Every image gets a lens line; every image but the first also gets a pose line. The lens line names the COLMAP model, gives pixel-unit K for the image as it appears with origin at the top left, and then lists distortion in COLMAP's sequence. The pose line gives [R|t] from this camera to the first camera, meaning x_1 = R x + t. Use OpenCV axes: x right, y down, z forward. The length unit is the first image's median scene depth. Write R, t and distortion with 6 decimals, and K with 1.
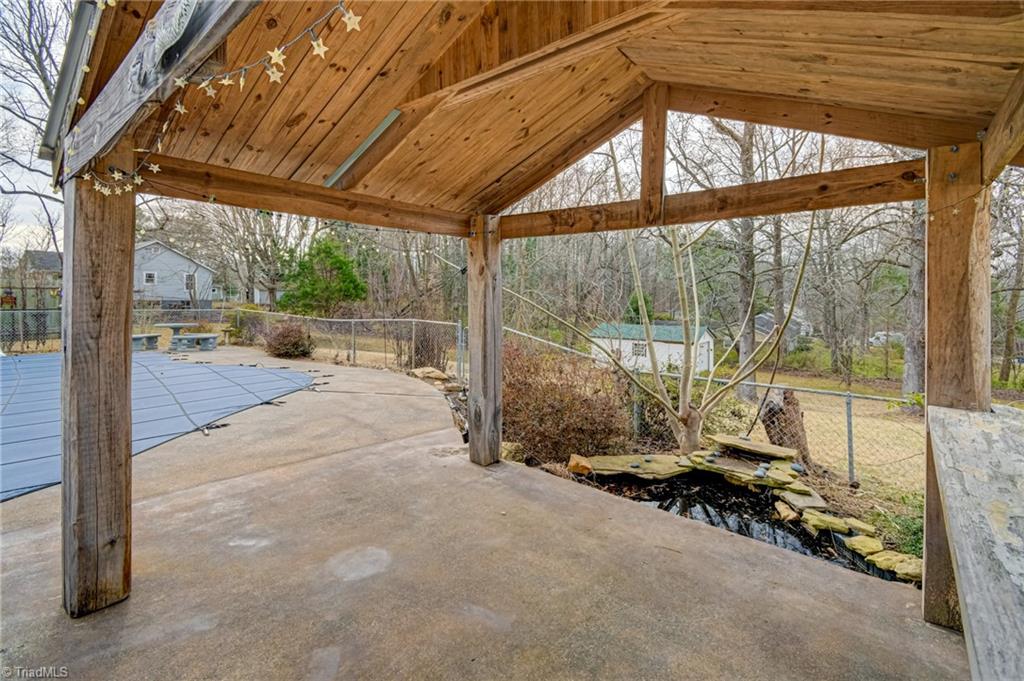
lens RADIAL K [[459.1, 0, 503.8], [0, 459.1, 290.7], [0, 0, 1]] dist [0.003678, -0.001572]
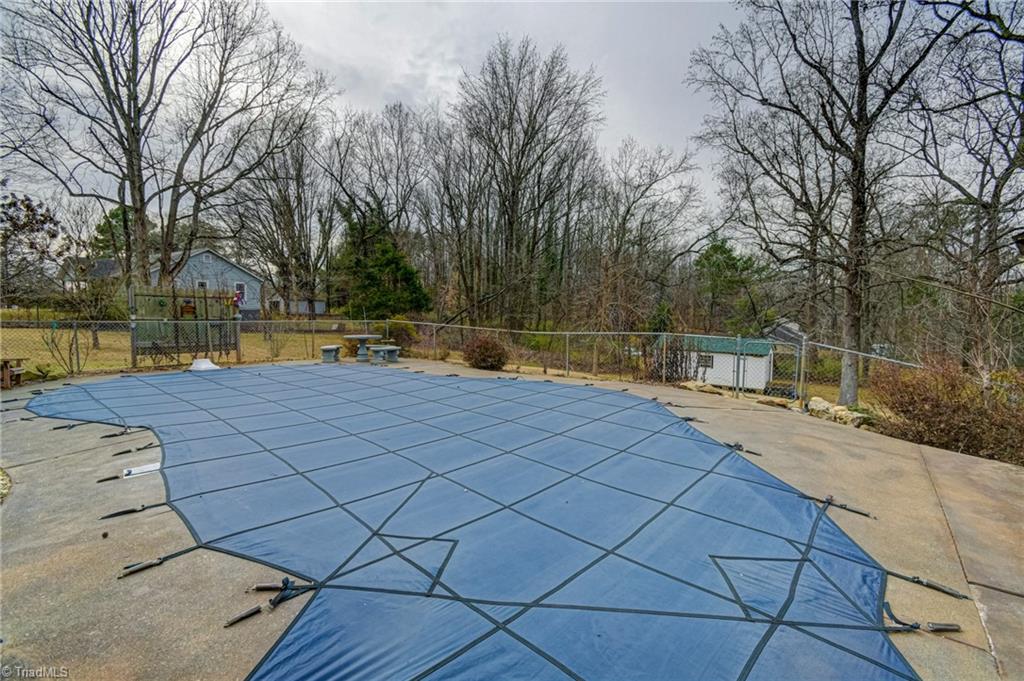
lens RADIAL K [[459.1, 0, 501.6], [0, 459.1, 317.7], [0, 0, 1]] dist [0.003678, -0.001572]
pose [[0.999410, 0.006197, 0.033769, -0.228706], [-0.007351, 0.999389, 0.034161, 0.000181], [-0.033537, -0.034389, 0.998846, 0.014243]]
